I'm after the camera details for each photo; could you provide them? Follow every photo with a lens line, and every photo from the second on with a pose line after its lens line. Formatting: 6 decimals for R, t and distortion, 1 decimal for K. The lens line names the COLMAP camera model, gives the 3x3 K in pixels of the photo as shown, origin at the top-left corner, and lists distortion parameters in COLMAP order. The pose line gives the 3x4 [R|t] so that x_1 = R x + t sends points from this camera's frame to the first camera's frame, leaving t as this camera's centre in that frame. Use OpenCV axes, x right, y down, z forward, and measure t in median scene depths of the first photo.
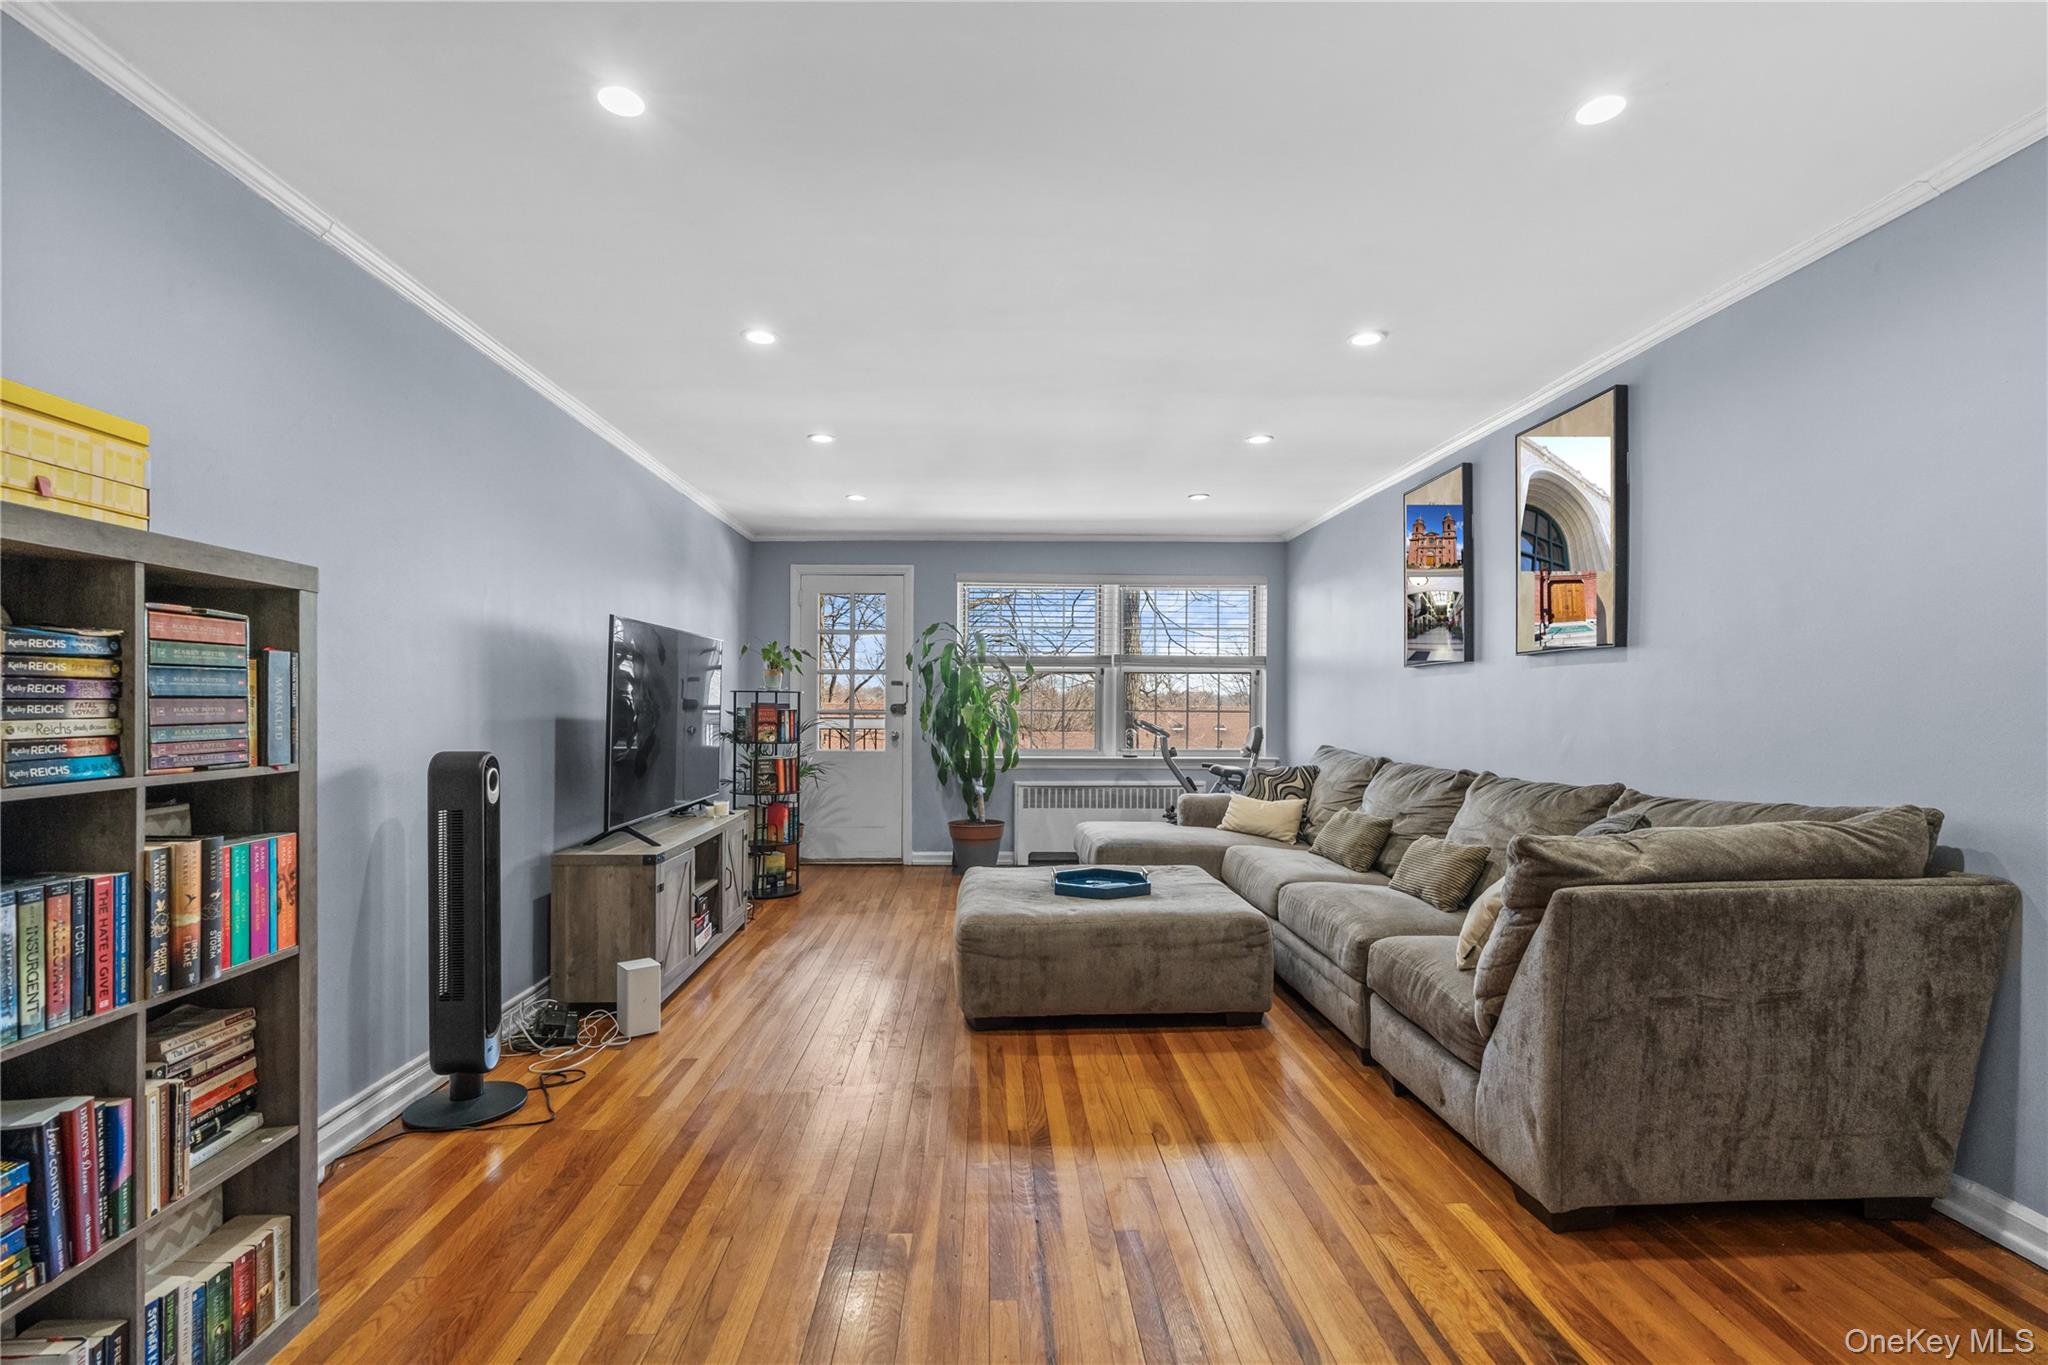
lens RADIAL K [[952.0, 0, 1016.4], [0, 952.0, 705.3], [0, 0, 1]] dist [0.000133, 0.000758]
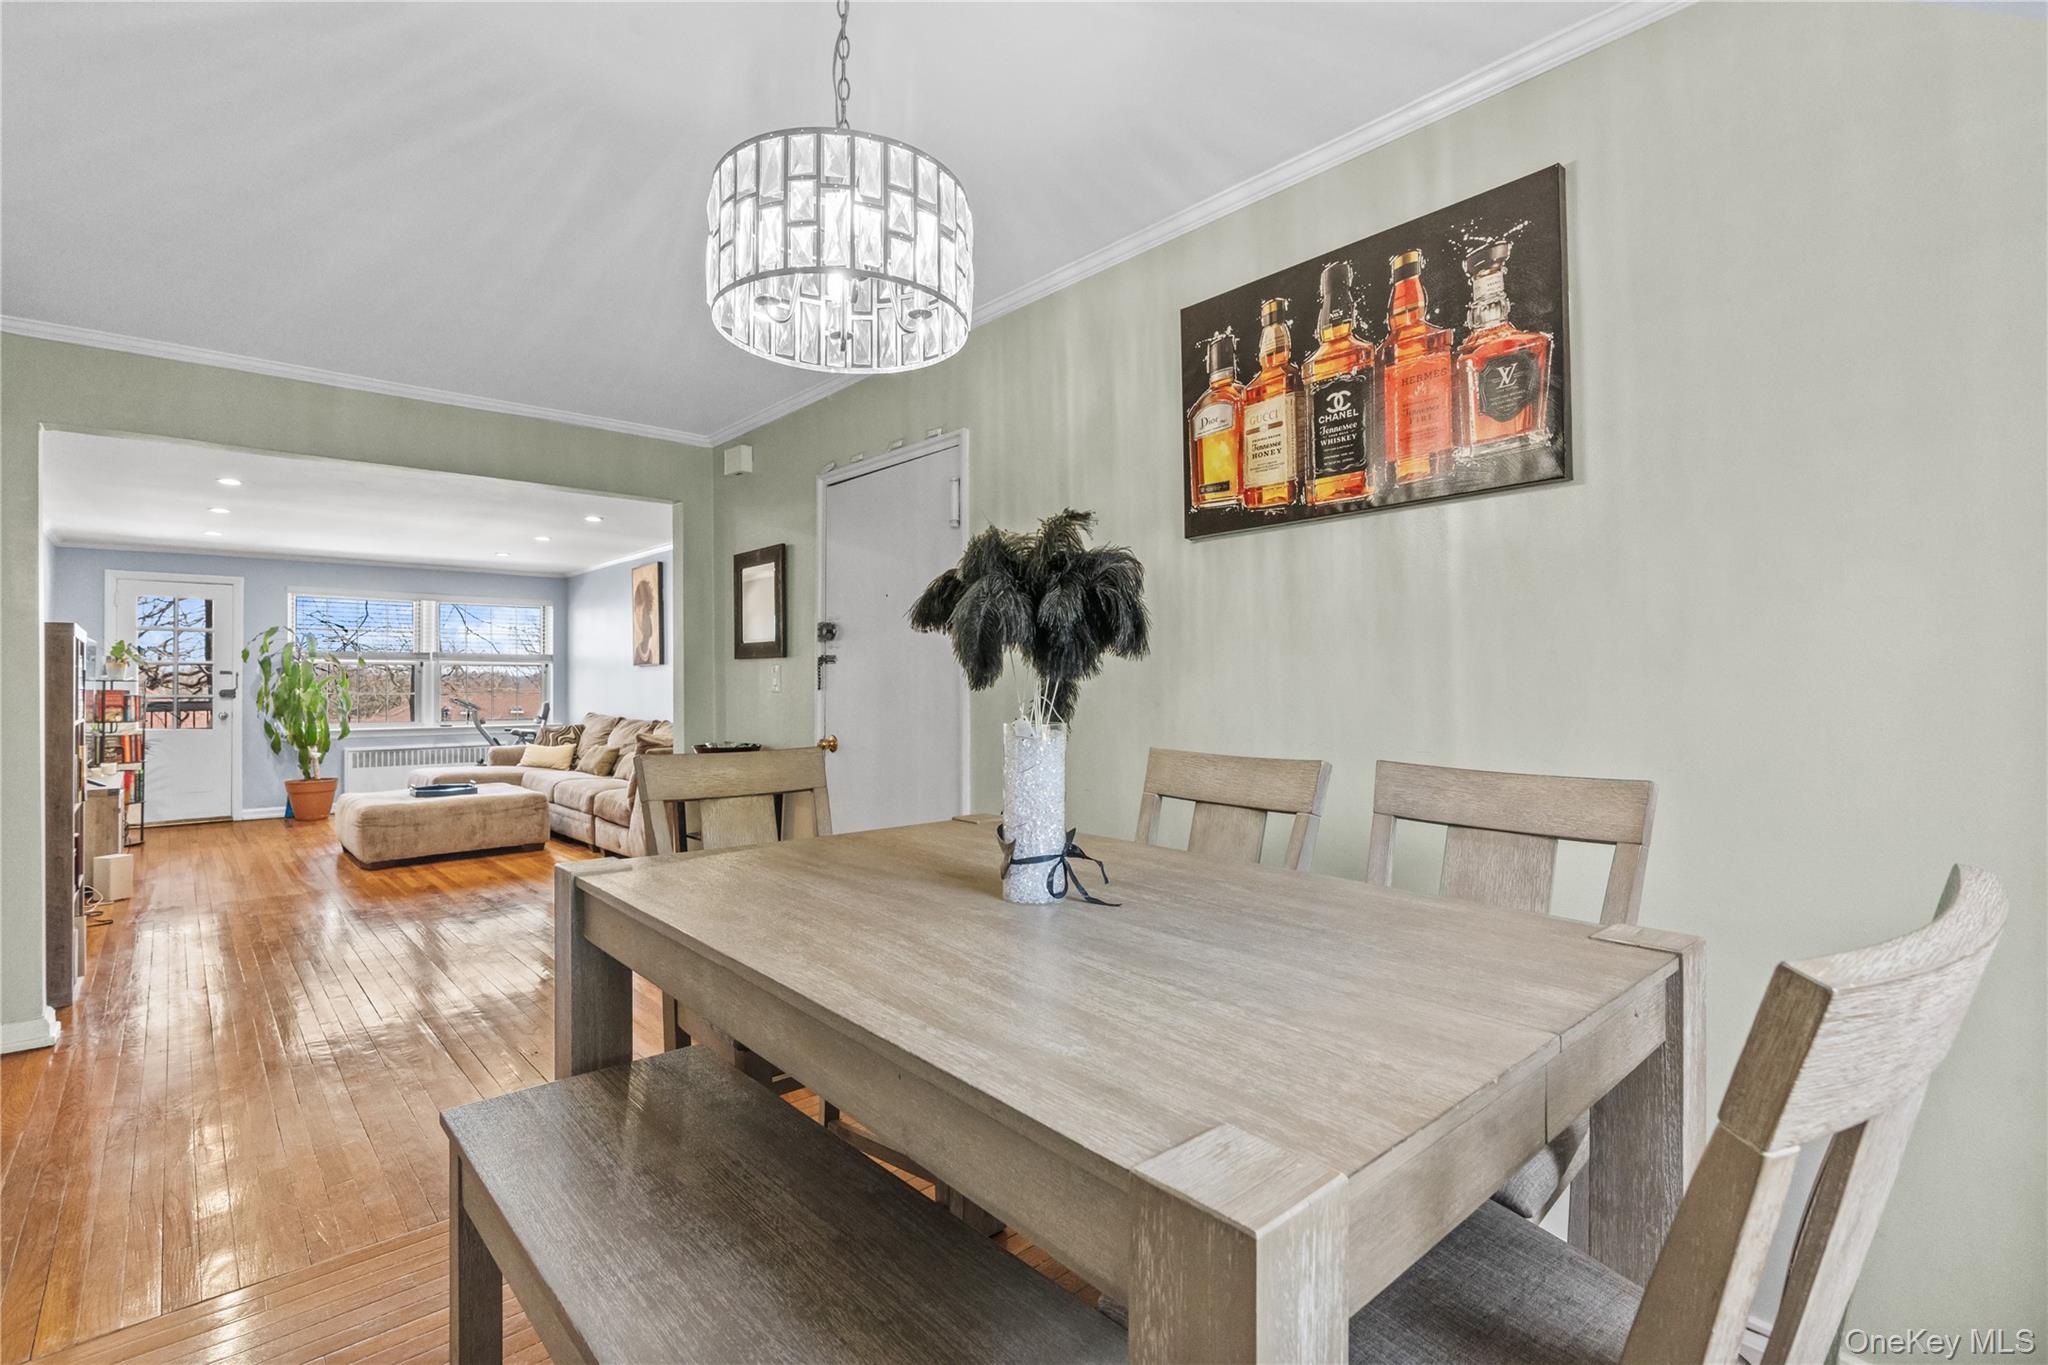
lens RADIAL K [[936.1, 0, 1001.1], [0, 936.1, 677.9], [0, 0, 1]] dist [-0.000386, 0.008925]
pose [[0.771572, -0.002805, 0.636136, -0.152843], [0.008426, 0.999948, -0.005811, -0.001311], [-0.636086, 0.009844, 0.771555, -0.688692]]
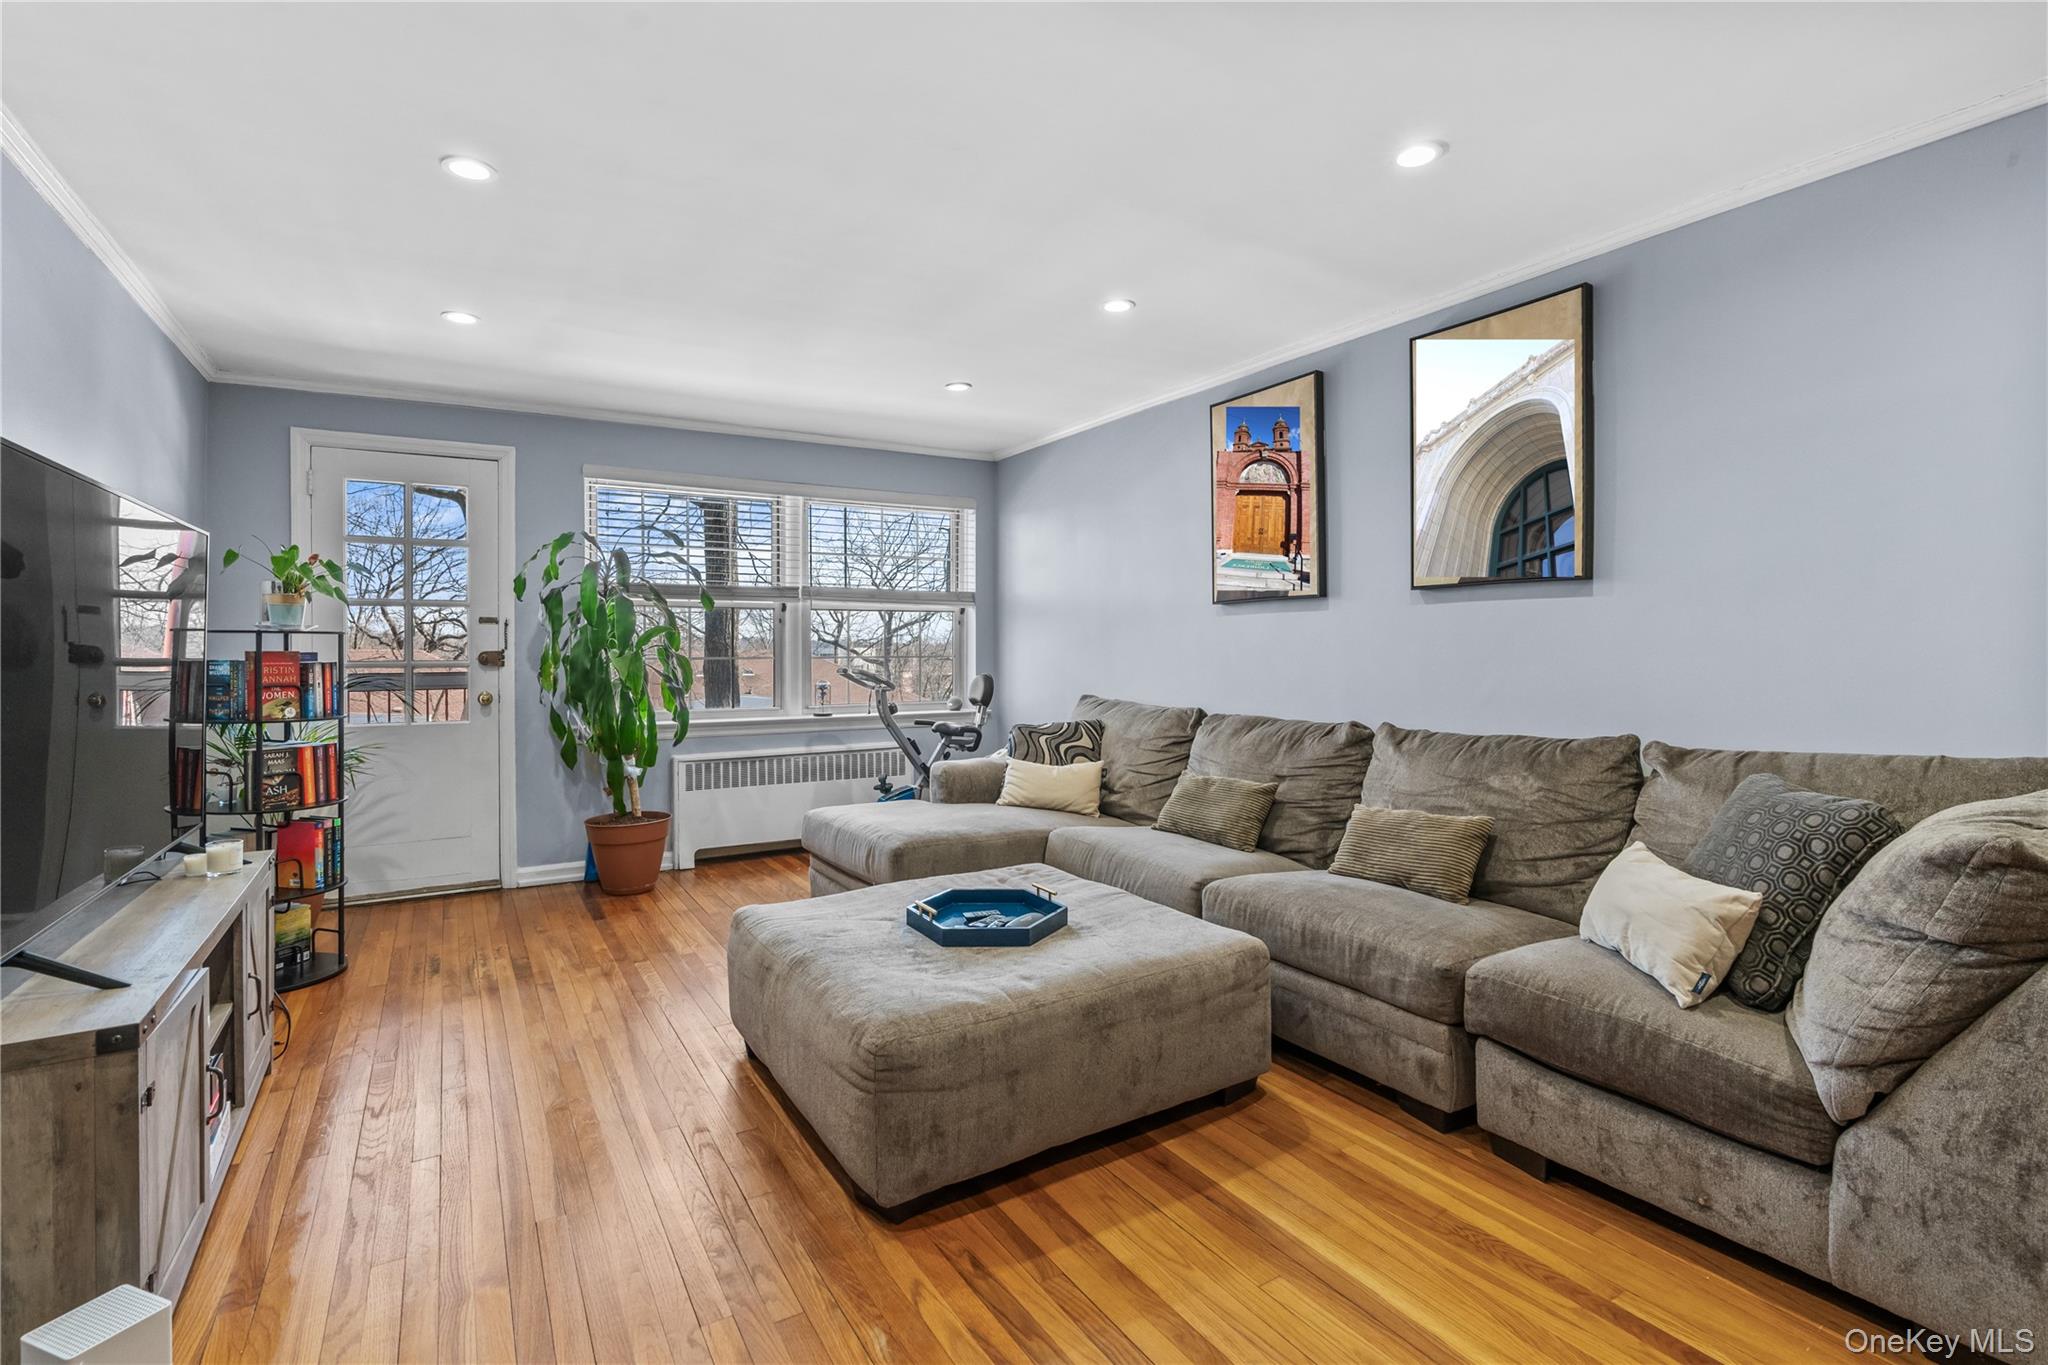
lens RADIAL K [[950.3, 0, 1022.4], [0, 950.3, 657.6], [0, 0, 1]] dist [-0.012828, 0.007371]
pose [[0.872156, -0.012120, 0.489078, -0.151487], [0.008184, 0.999915, 0.010187, -0.000906], [-0.489159, -0.004882, 0.872181, 0.285801]]
